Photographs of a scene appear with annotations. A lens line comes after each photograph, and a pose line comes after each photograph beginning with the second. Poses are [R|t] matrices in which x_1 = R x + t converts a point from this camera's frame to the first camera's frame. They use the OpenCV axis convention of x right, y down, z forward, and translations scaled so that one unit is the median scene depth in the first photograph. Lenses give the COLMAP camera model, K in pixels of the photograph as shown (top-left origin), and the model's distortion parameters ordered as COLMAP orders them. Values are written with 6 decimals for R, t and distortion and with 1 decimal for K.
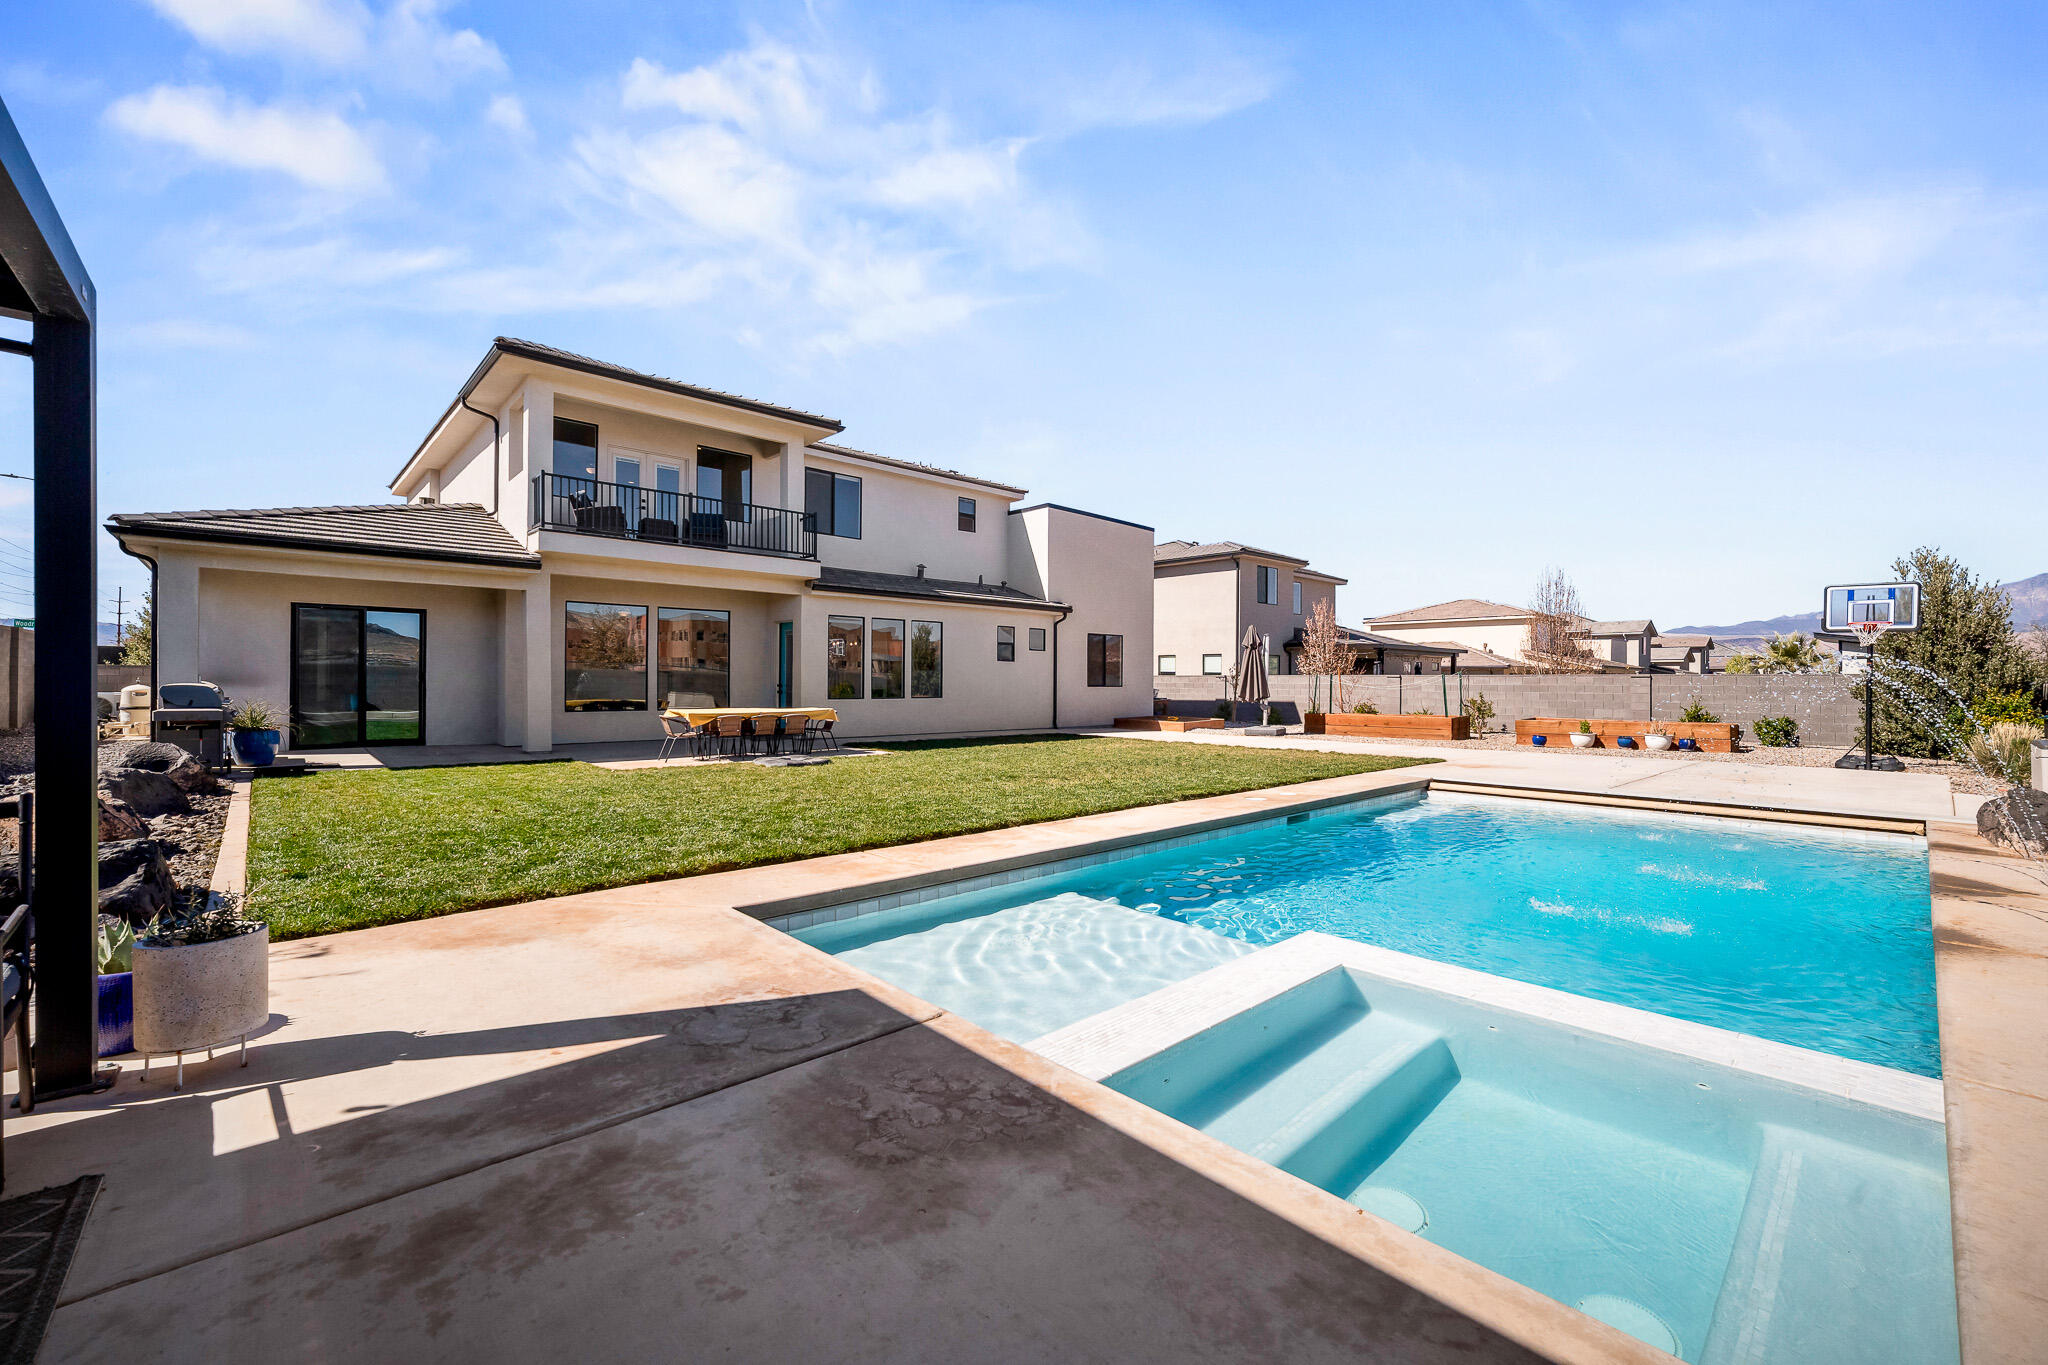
lens RADIAL K [[833.7, 0, 1022.0], [0, 833.7, 687.1], [0, 0, 1]] dist [-0.003459, 0.001489]
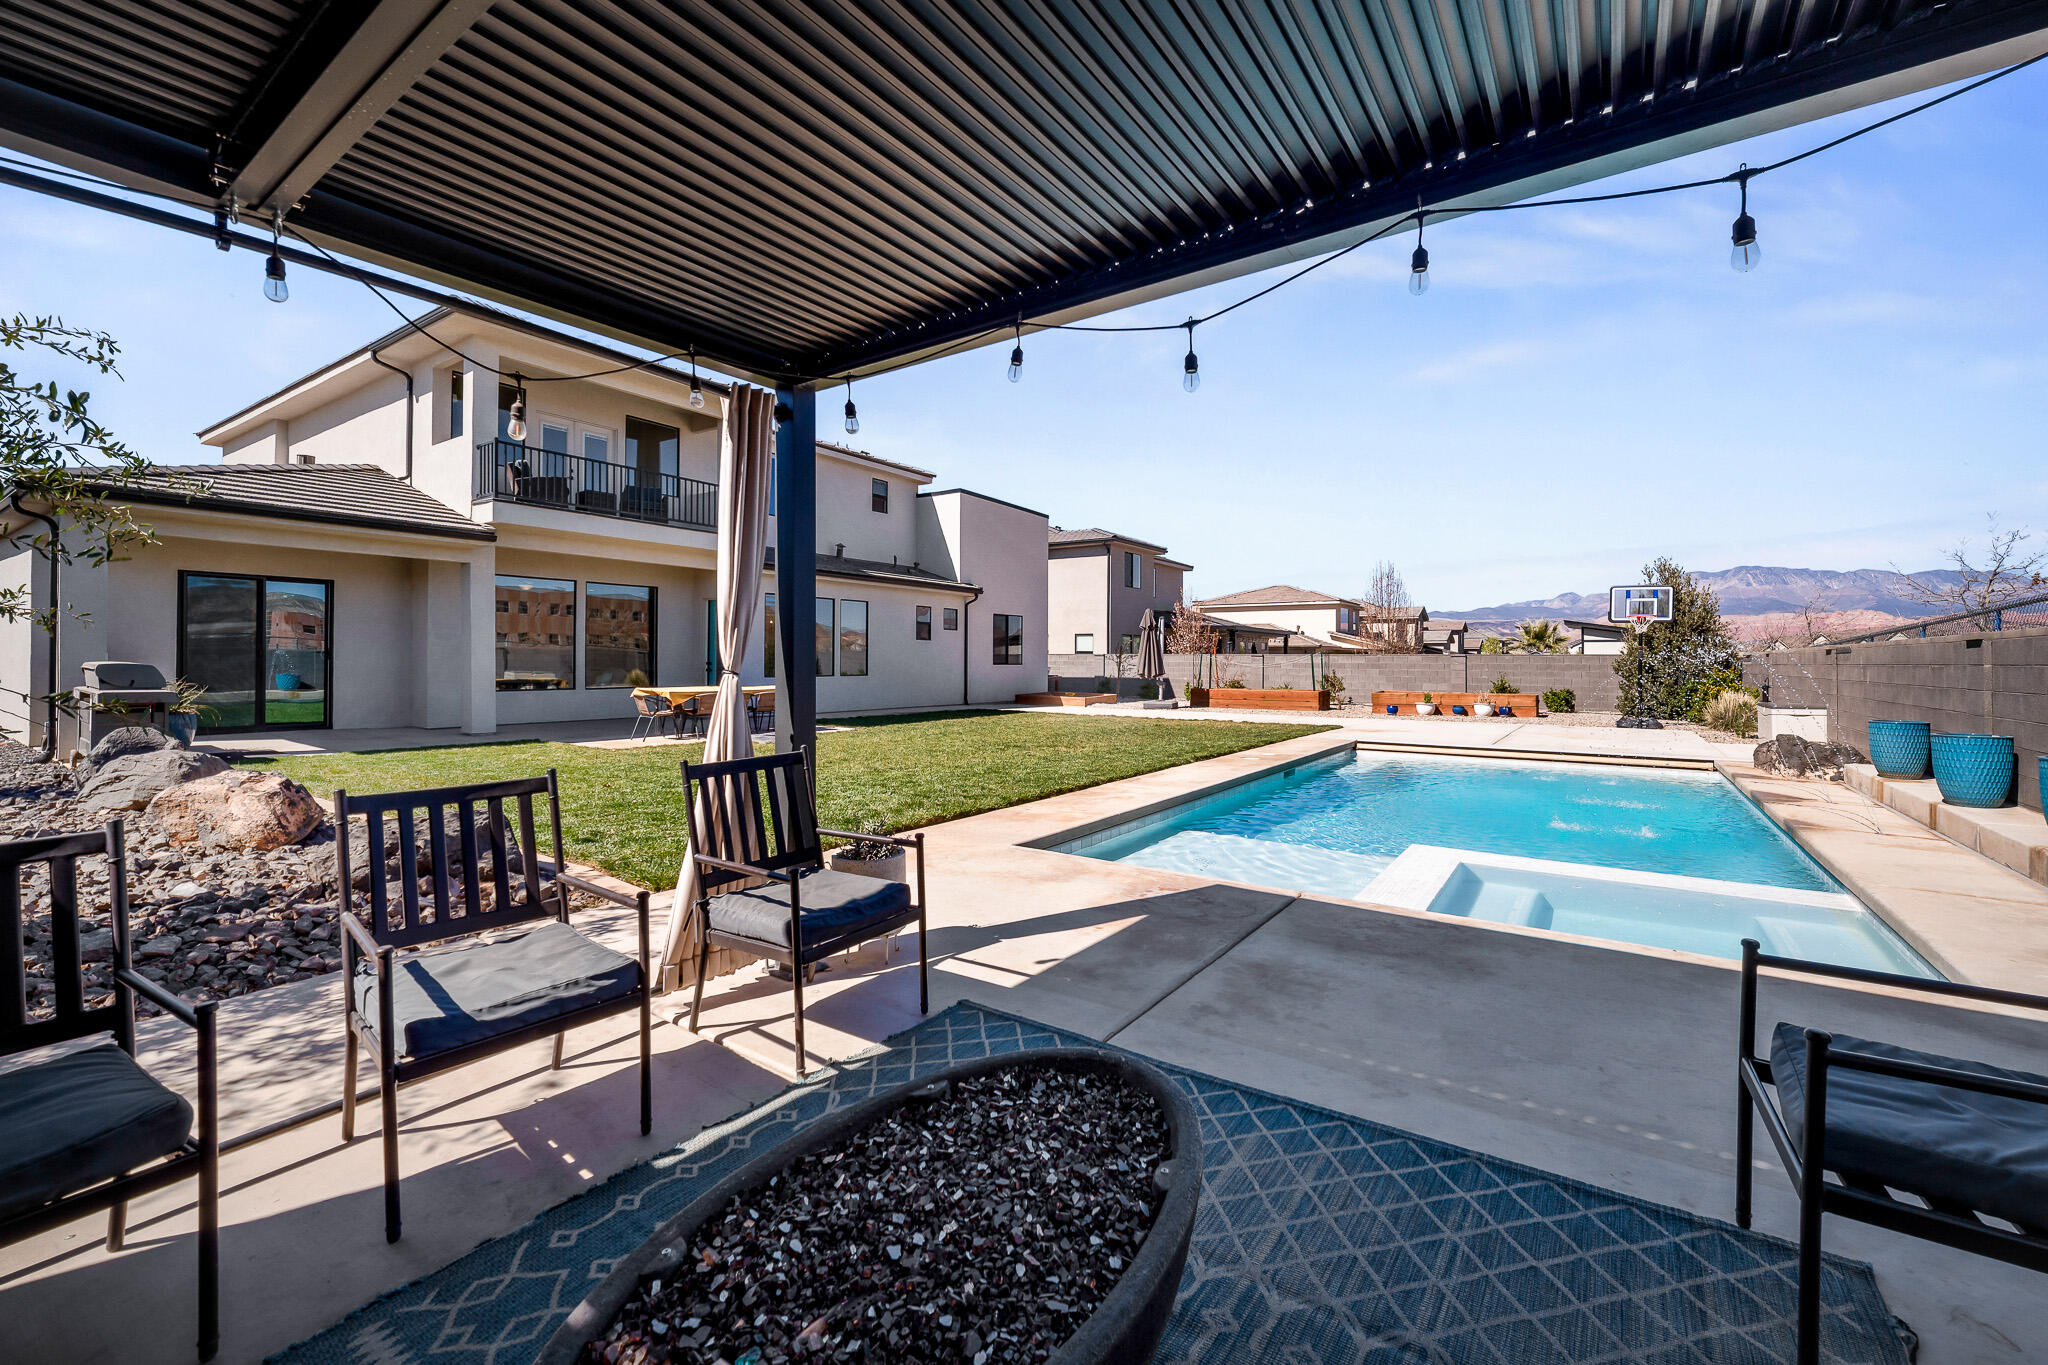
lens RADIAL K [[833.7, 0, 1032.9], [0, 833.7, 669.1], [0, 0, 1]] dist [-0.003459, 0.001489]
pose [[0.975988, -0.001284, 0.217820, -0.129035], [0.000117, 0.999986, 0.005369, -0.000436], [-0.217824, -0.005215, 0.975974, -0.045176]]
